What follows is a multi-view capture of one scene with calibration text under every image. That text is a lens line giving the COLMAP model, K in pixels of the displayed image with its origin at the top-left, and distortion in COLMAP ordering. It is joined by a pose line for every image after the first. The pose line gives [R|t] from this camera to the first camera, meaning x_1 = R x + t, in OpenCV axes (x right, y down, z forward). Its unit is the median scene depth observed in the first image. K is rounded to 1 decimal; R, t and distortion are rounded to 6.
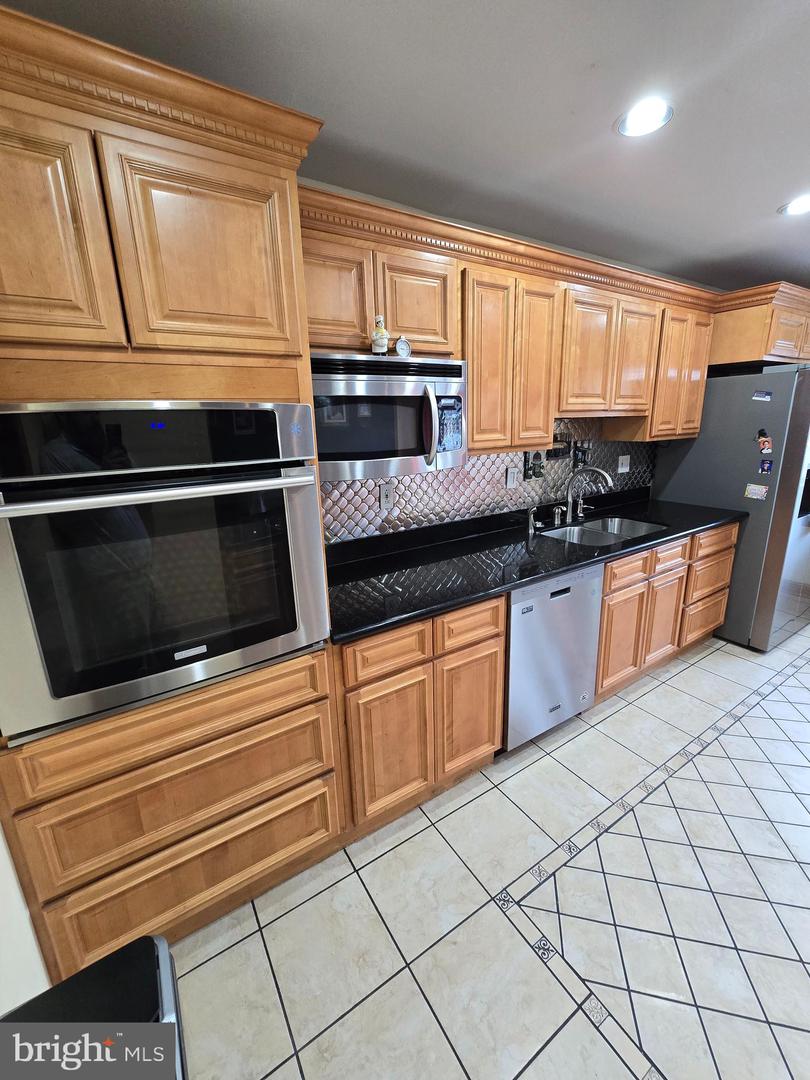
lens RADIAL K [[442.8, 0, 405.8], [0, 442.8, 534.8], [0, 0, 1]] dist [-0.001941, 0.000196]
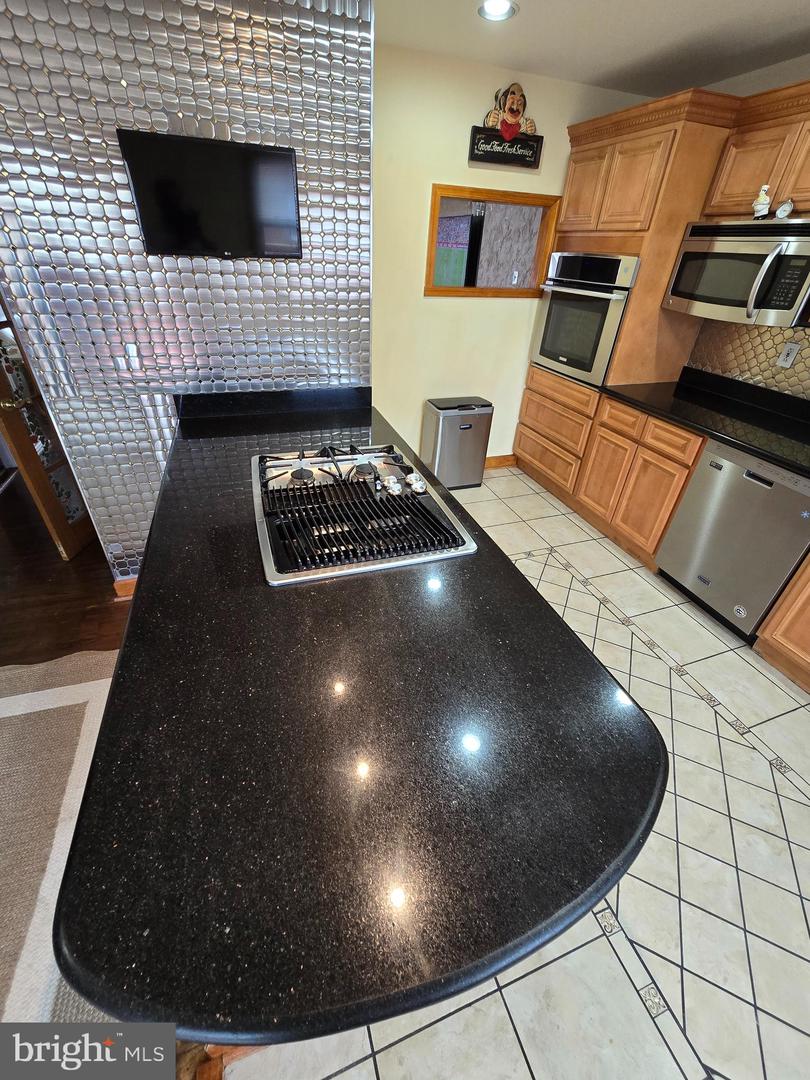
lens RADIAL K [[442.8, 0, 405.8], [0, 442.8, 534.8], [0, 0, 1]] dist [-0.001941, 0.000196]
pose [[-0.228887, 0.545725, -0.806099, 1.519536], [-0.279798, 0.756257, 0.591429, -0.153968], [0.932376, 0.360915, -0.020405, 0.336952]]
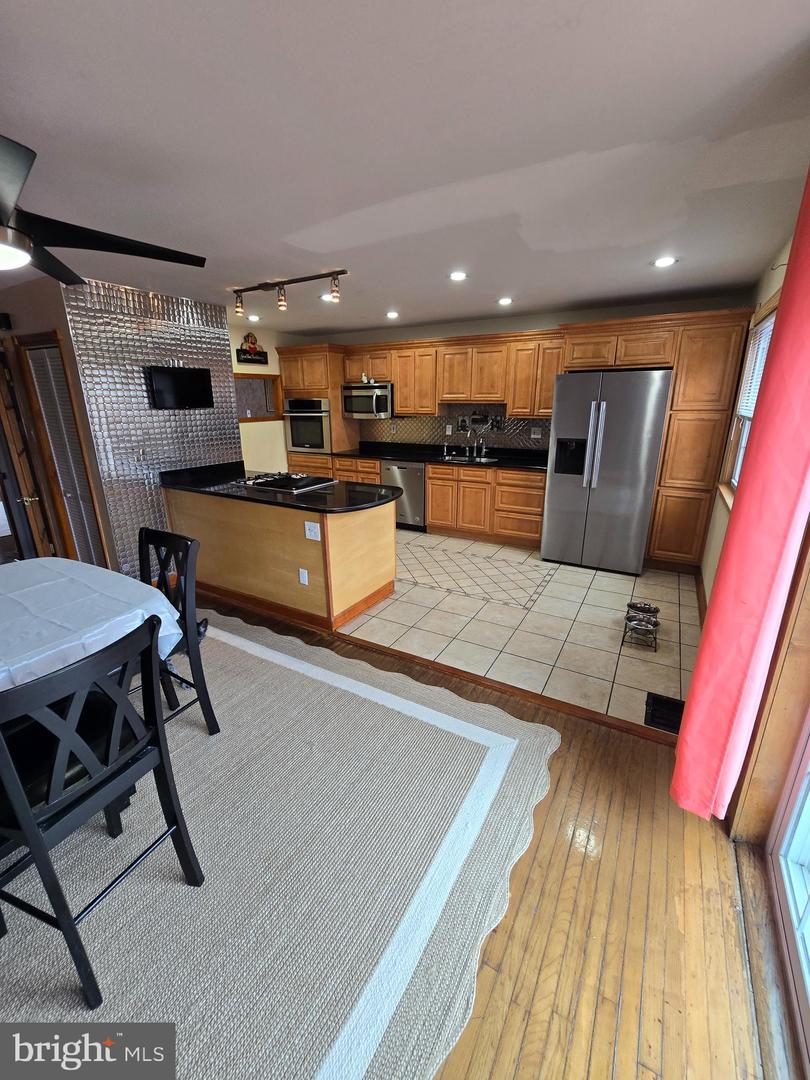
lens RADIAL K [[442.8, 0, 405.8], [0, 442.8, 534.8], [0, 0, 1]] dist [-0.001941, 0.000196]
pose [[0.455759, 0.285872, -0.842948, 2.974239], [-0.227923, 0.952930, 0.199939, -0.030502], [0.860427, 0.101003, 0.499463, -0.323480]]
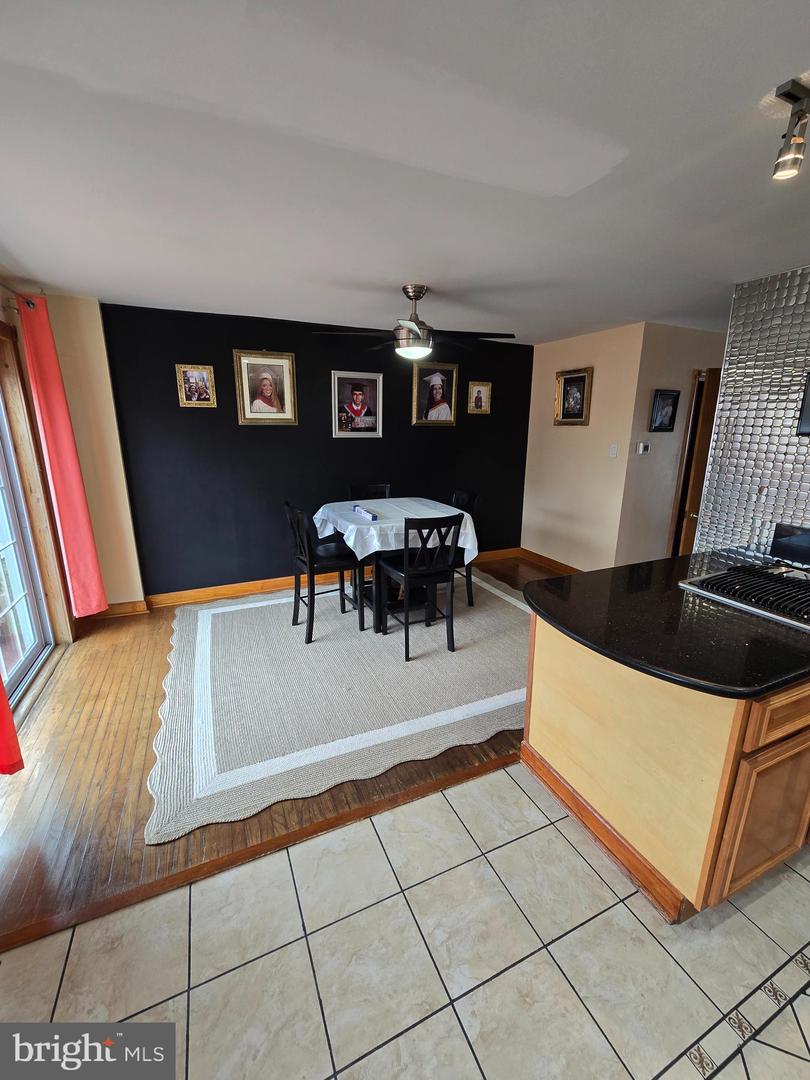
lens RADIAL K [[442.8, 0, 405.8], [0, 442.8, 534.8], [0, 0, 1]] dist [-0.001941, 0.000196]
pose [[-0.989544, -0.011932, 0.143738, 1.627458], [0.058115, 0.879109, 0.473064, -0.358773], [-0.132006, 0.476471, -0.869223, 1.130881]]
